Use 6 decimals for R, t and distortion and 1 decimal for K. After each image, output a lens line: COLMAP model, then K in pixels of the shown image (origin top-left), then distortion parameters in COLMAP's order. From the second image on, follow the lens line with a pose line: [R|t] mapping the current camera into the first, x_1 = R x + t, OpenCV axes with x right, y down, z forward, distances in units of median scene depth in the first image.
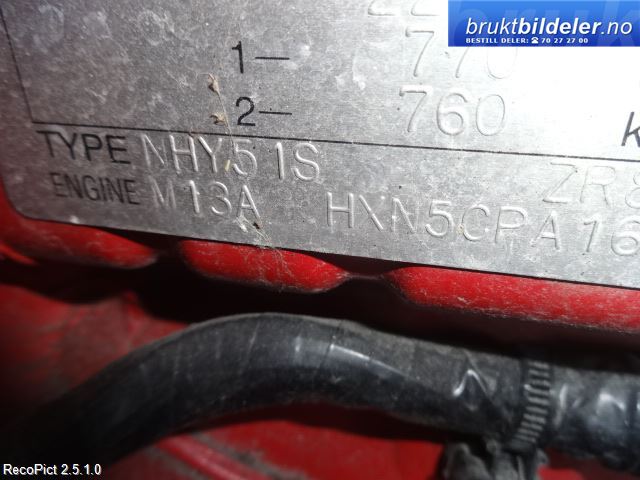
lens RADIAL K [[483.6, 0, 320.0], [0, 483.6, 240.0], [0, 0, 1]] dist [0.006917, -0.034472]
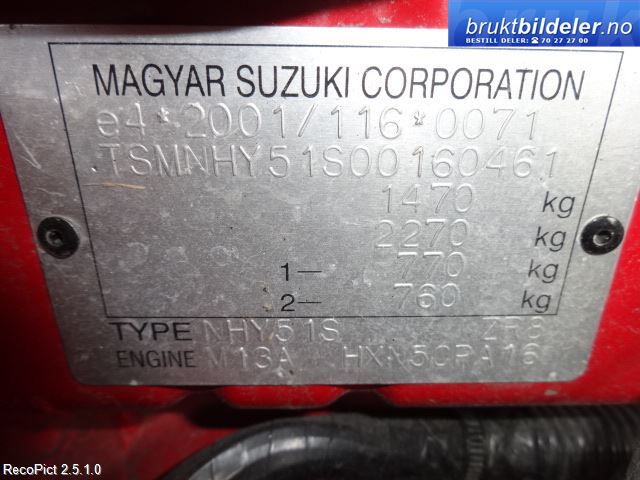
lens RADIAL K [[483.6, 0, 320.0], [0, 483.6, 240.0], [0, 0, 1]] dist [0.006917, -0.034472]
pose [[0.965685, -0.093984, 0.242115, -0.368355], [0.109944, 0.992511, -0.053242, -0.340424], [-0.235297, 0.078034, 0.968786, -0.412378]]
